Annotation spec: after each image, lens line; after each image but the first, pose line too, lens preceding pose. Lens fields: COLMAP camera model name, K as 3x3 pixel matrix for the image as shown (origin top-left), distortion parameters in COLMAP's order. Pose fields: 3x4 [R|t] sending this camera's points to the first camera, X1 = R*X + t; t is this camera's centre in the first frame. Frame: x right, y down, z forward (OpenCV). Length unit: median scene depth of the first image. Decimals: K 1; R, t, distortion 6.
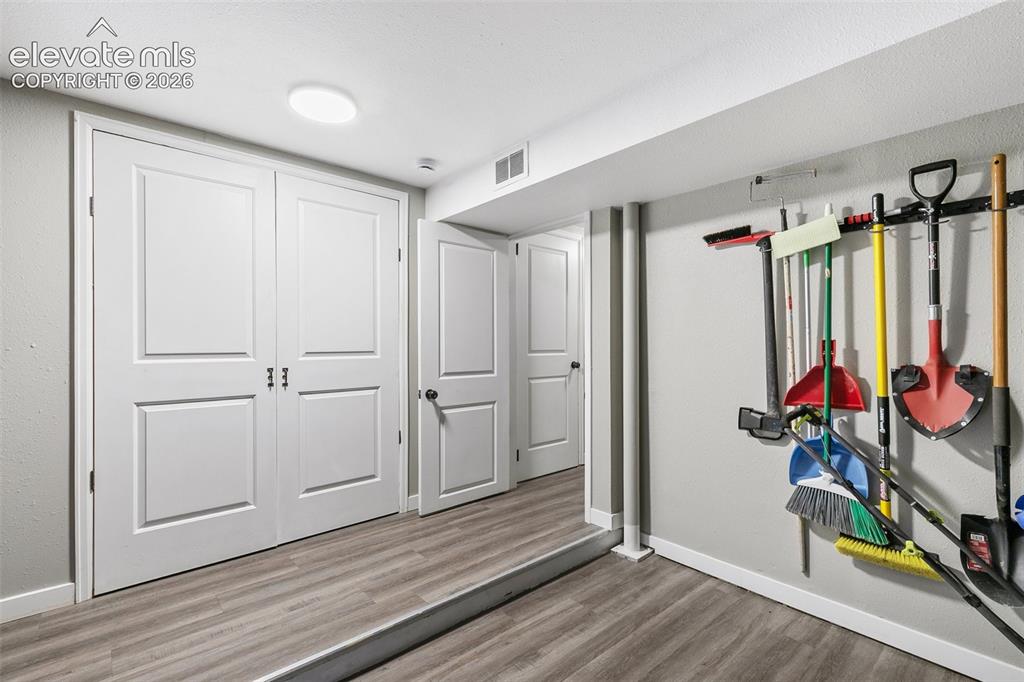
lens RADIAL K [[457.4, 0, 510.3], [0, 457.4, 342.0], [0, 0, 1]] dist [0.003060, 0.000527]
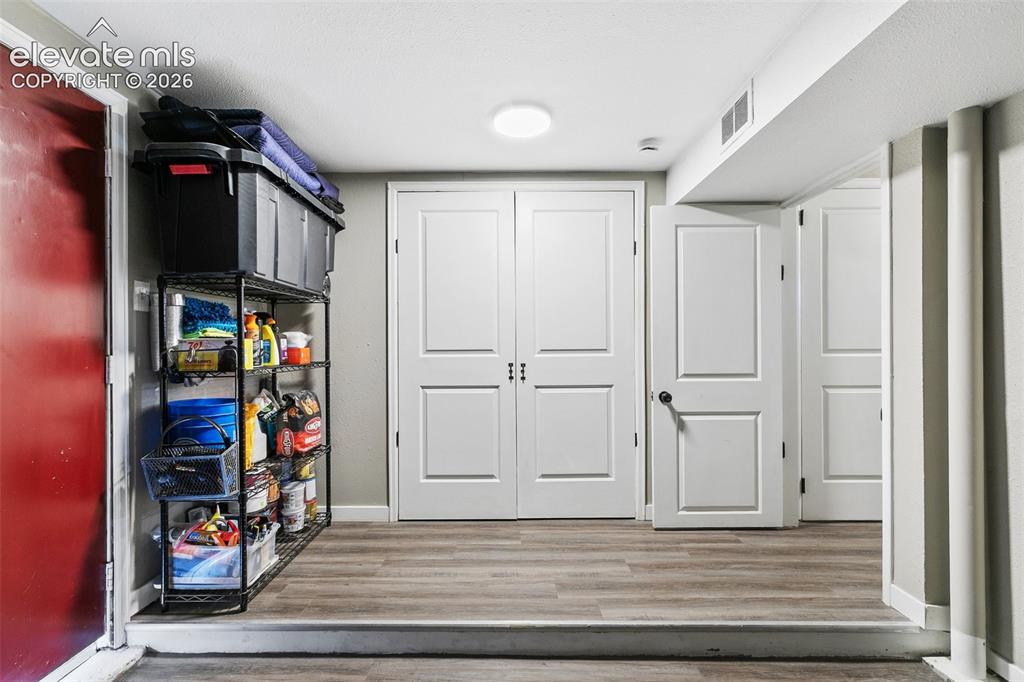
lens RADIAL K [[457.4, 0, 508.9], [0, 457.4, 342.5], [0, 0, 1]] dist [0.003060, 0.000527]
pose [[0.744731, -0.004236, -0.667351, 0.221874], [0.007578, 0.999969, 0.002109, 0.002311], [0.667322, -0.006628, 0.744740, 0.131148]]
